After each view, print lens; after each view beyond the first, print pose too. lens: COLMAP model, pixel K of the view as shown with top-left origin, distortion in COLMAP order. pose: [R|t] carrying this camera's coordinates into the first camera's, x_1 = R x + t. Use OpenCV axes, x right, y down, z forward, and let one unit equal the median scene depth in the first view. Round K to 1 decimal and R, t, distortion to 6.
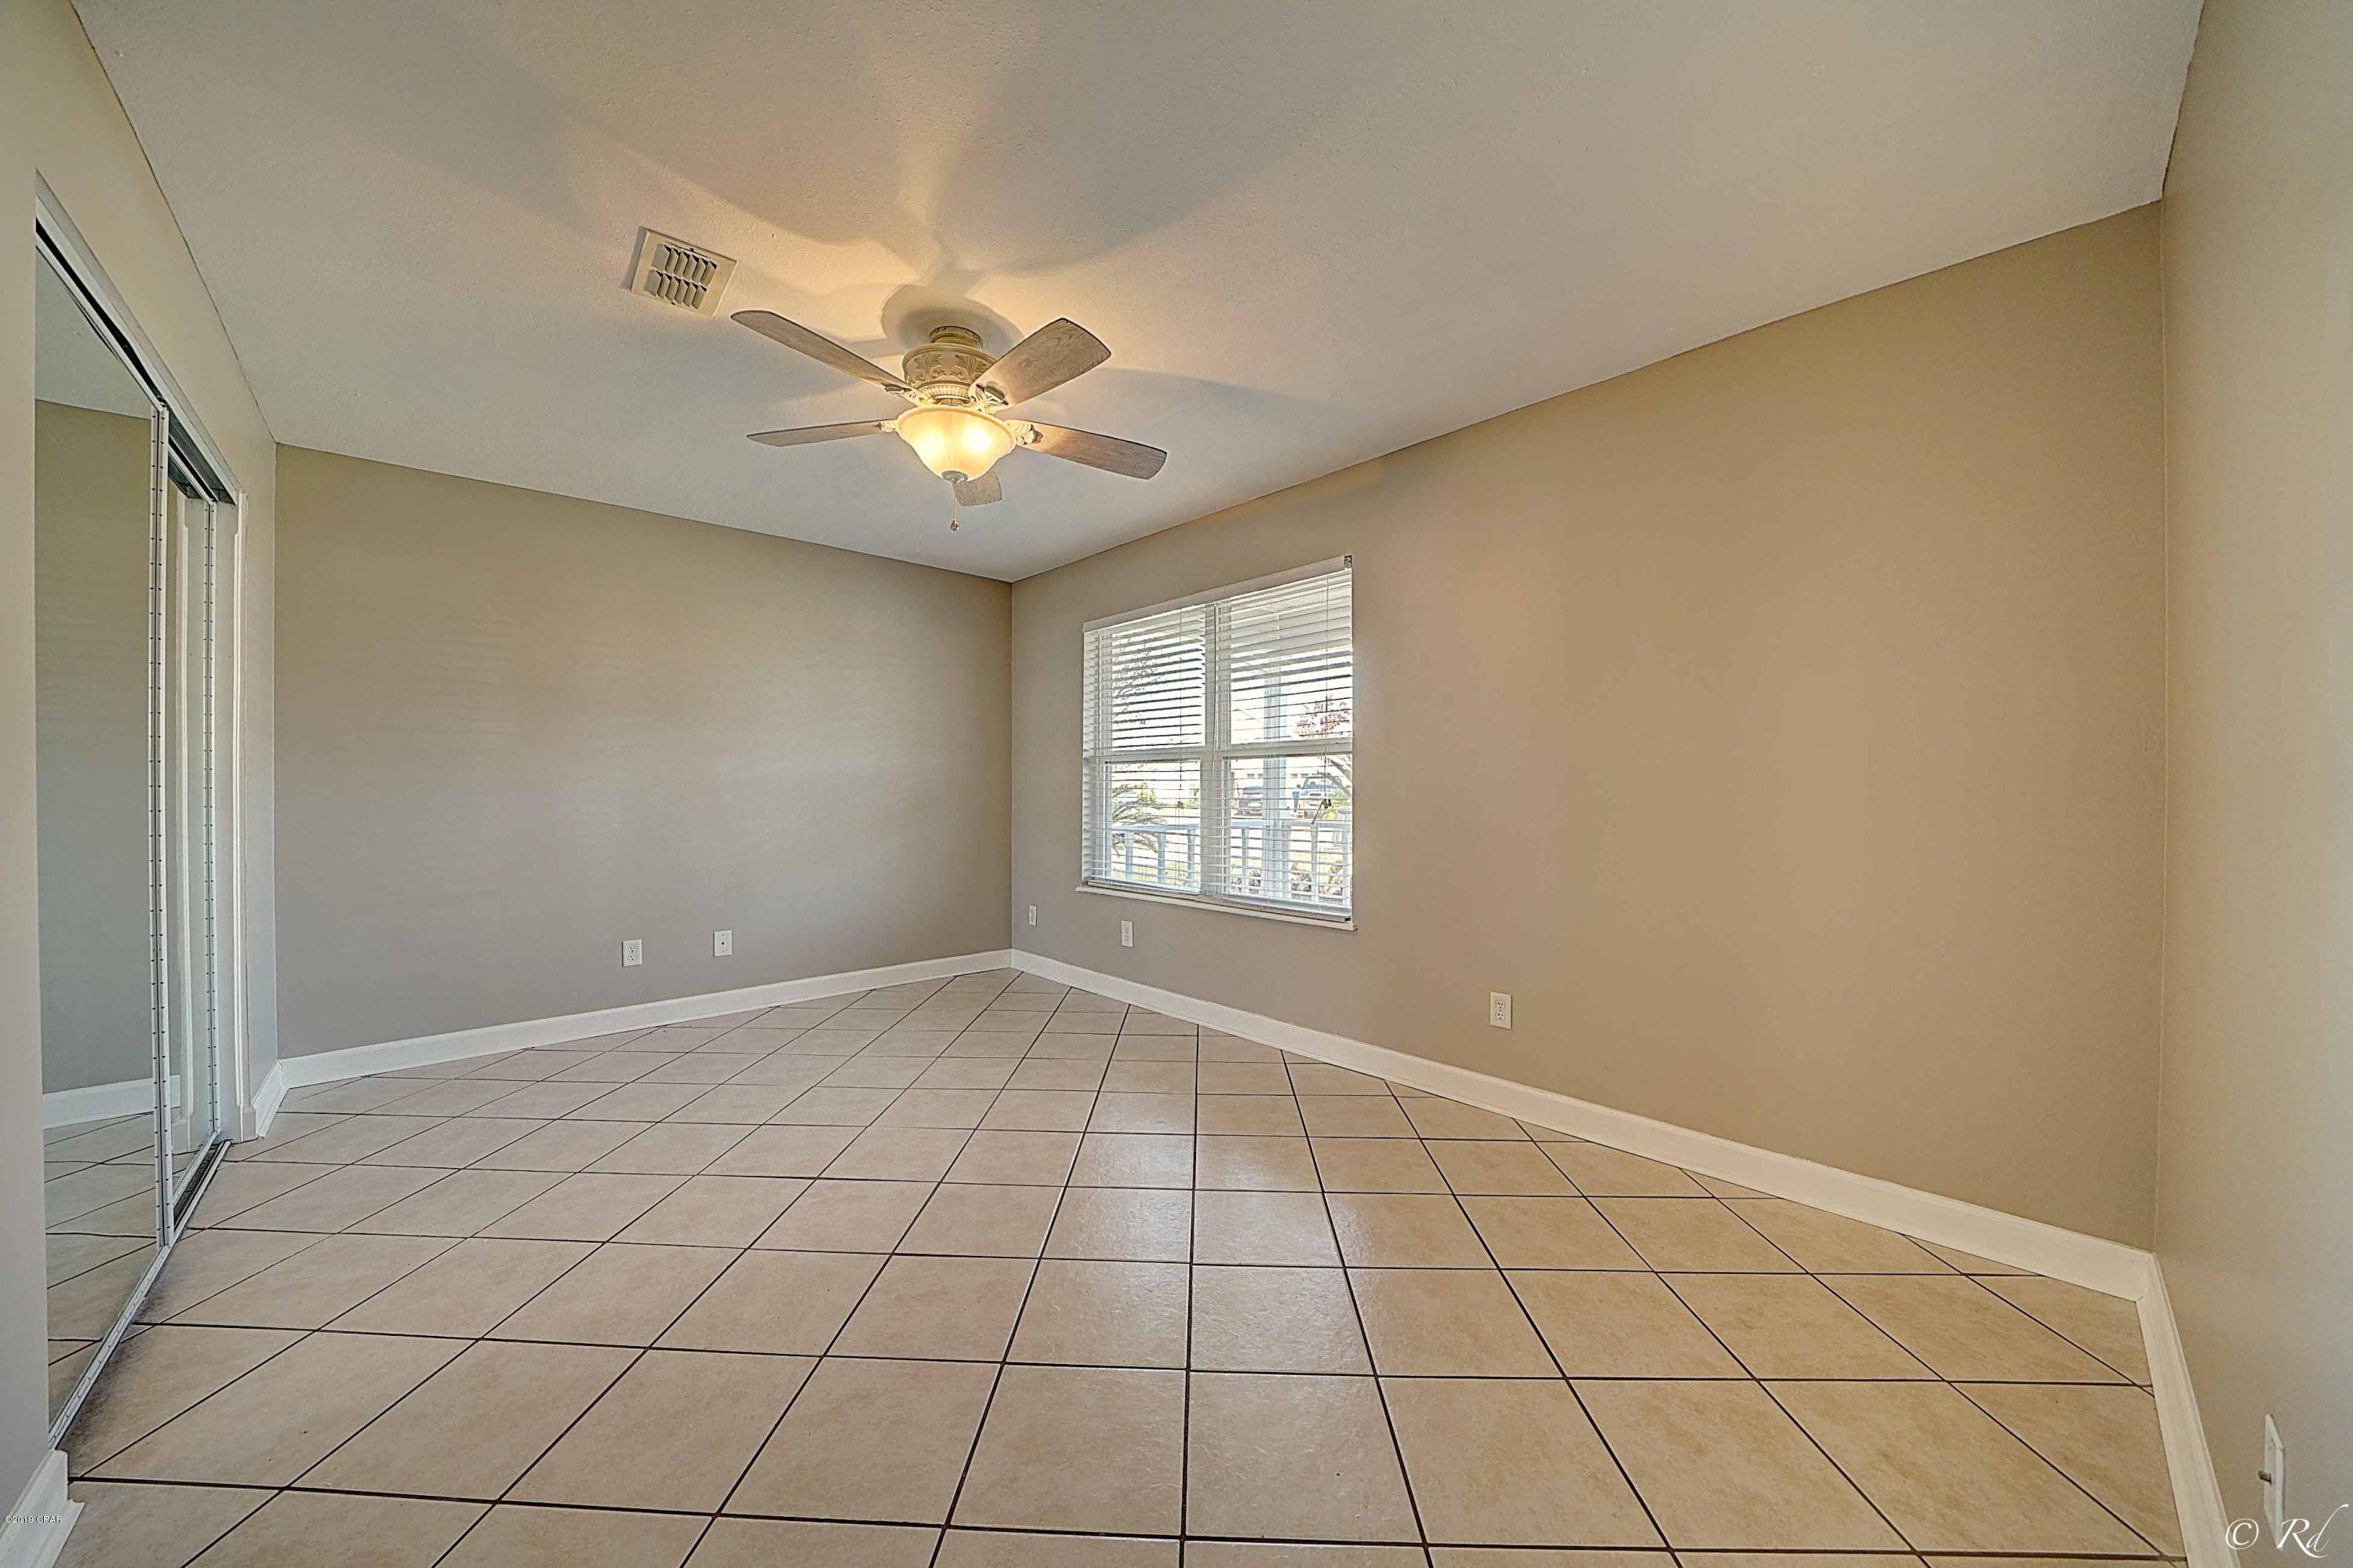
lens RADIAL K [[824.6, 0, 1169.0], [0, 824.6, 777.7], [0, 0, 1]] dist [-0.000243, 0.000007]
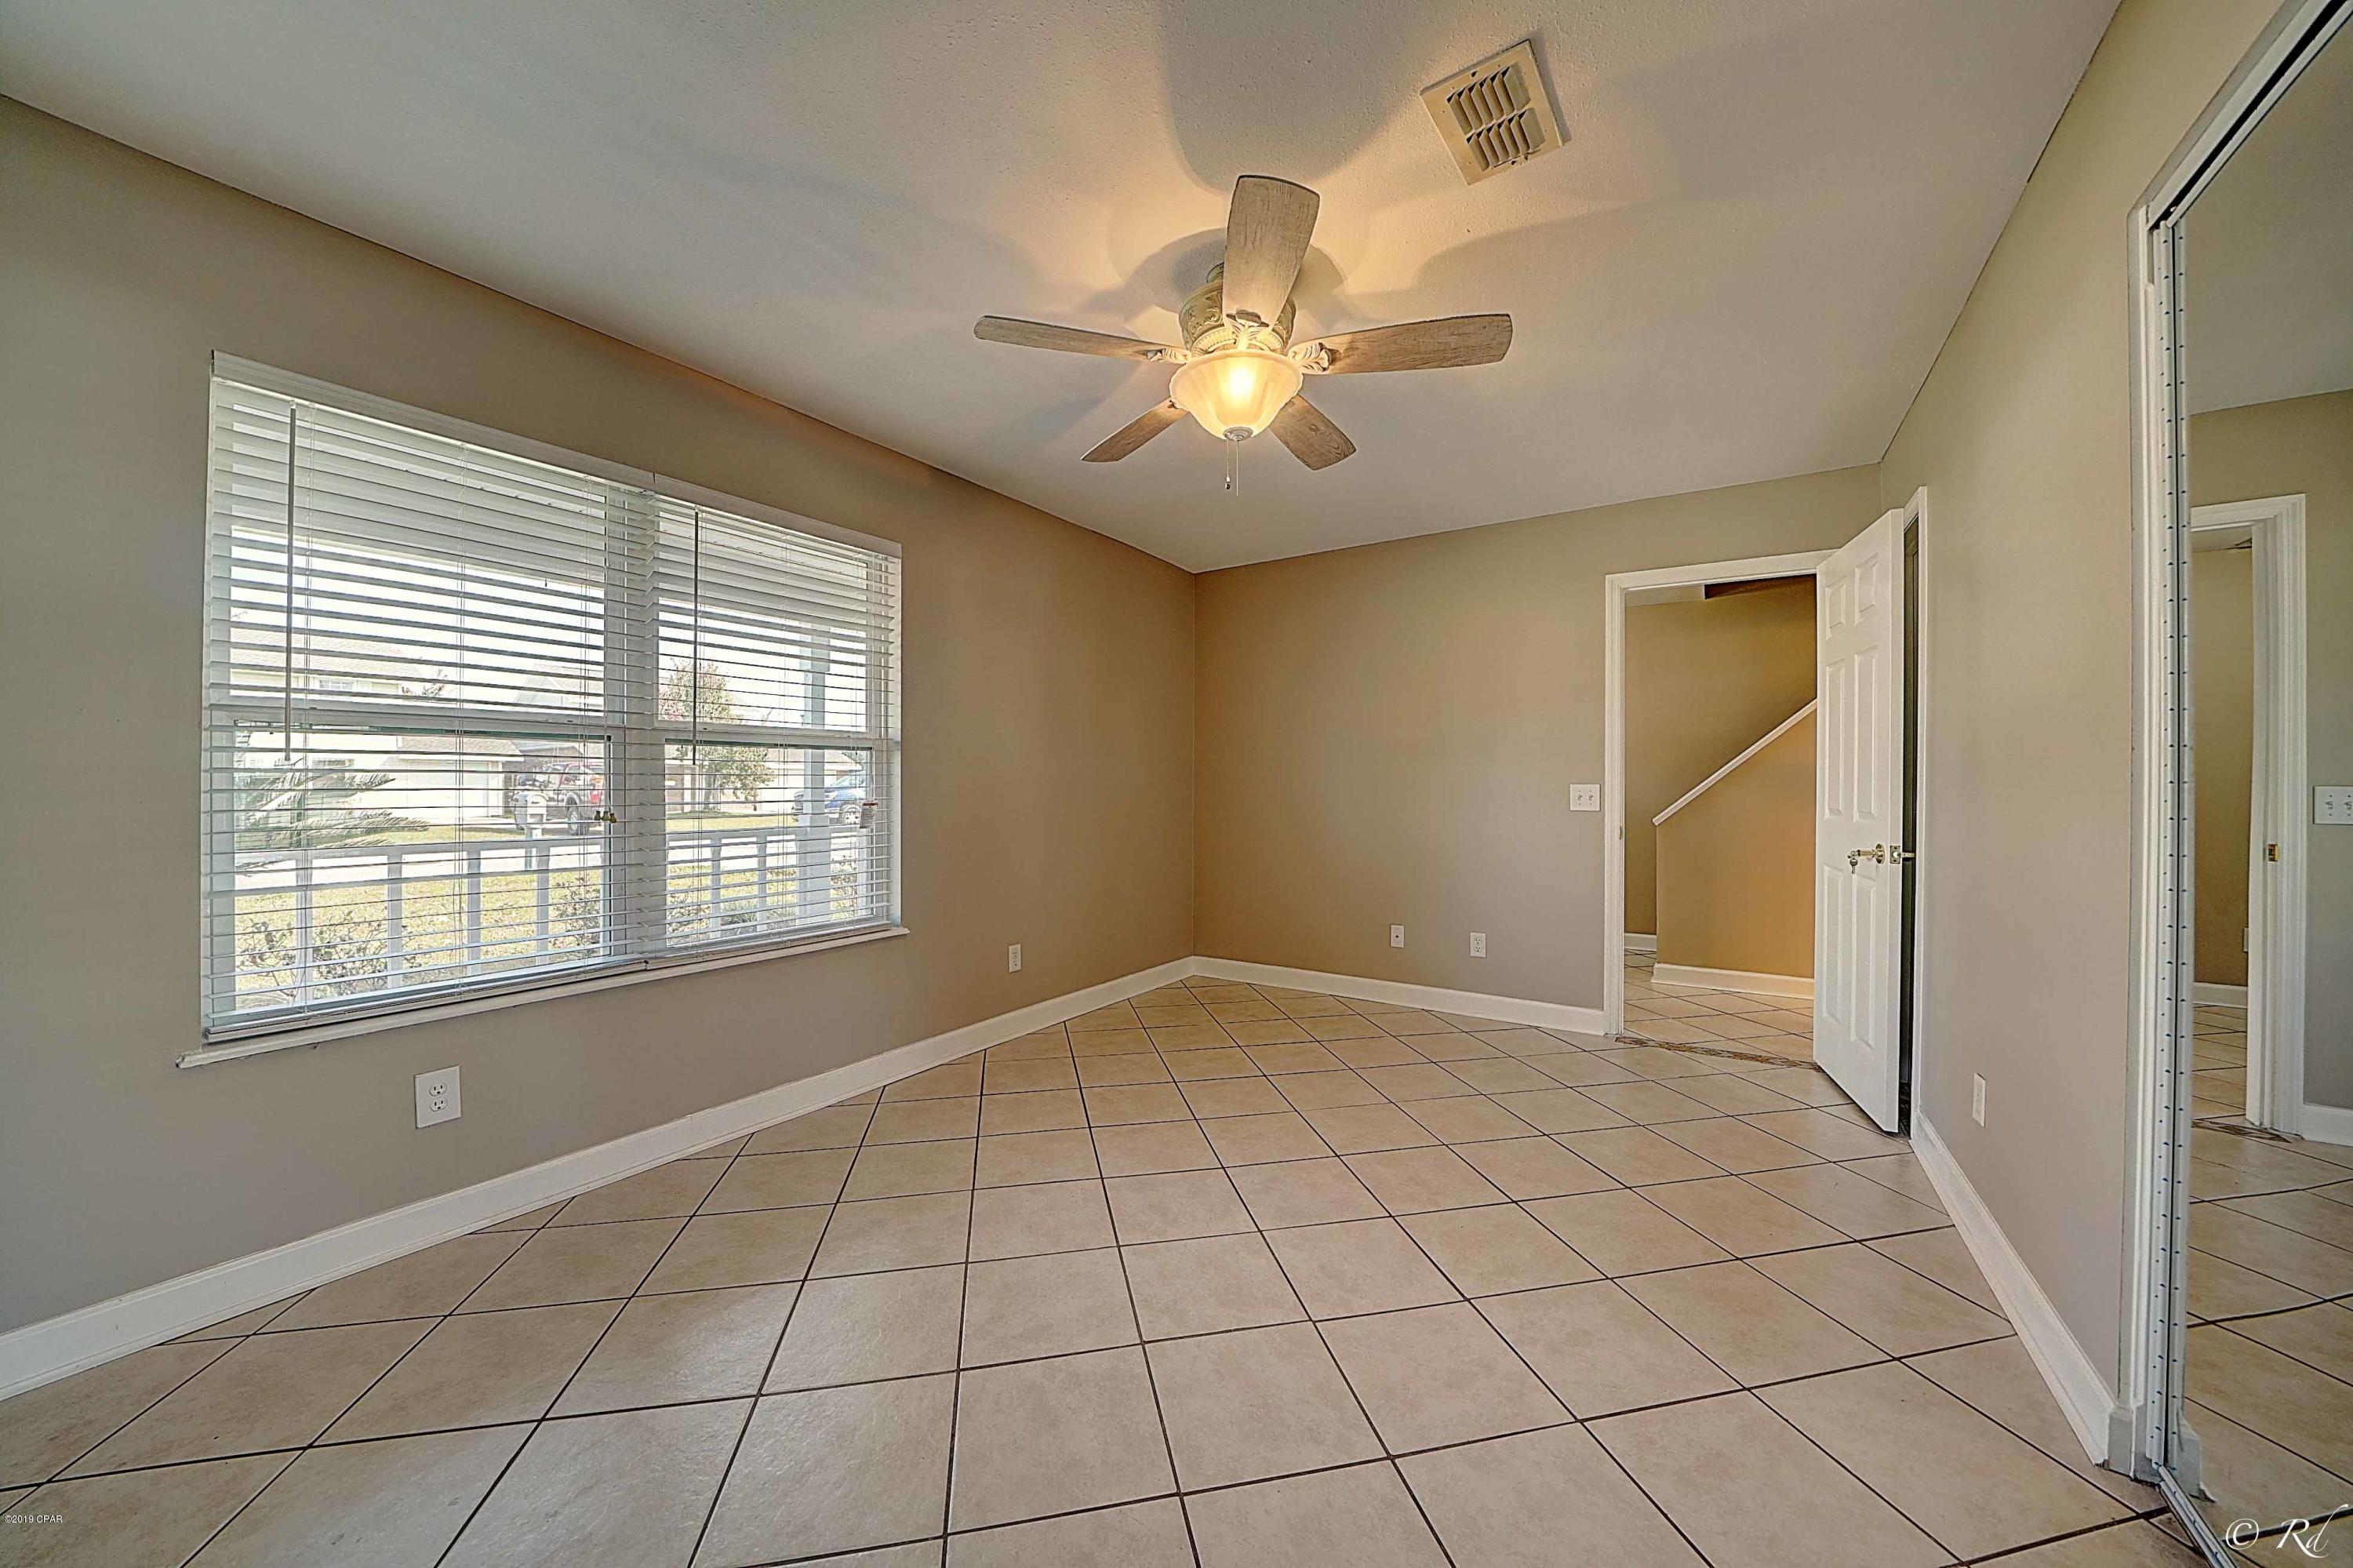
lens RADIAL K [[814.3, 0, 1176.5], [0, 814.3, 784.0], [0, 0, 1]] dist [-0.019592, 0.000006]
pose [[-0.245716, 0.009763, 0.969293, -0.767986], [-0.000228, 0.999949, -0.010130, 0.018311], [-0.969342, -0.002710, -0.245701, 0.912054]]
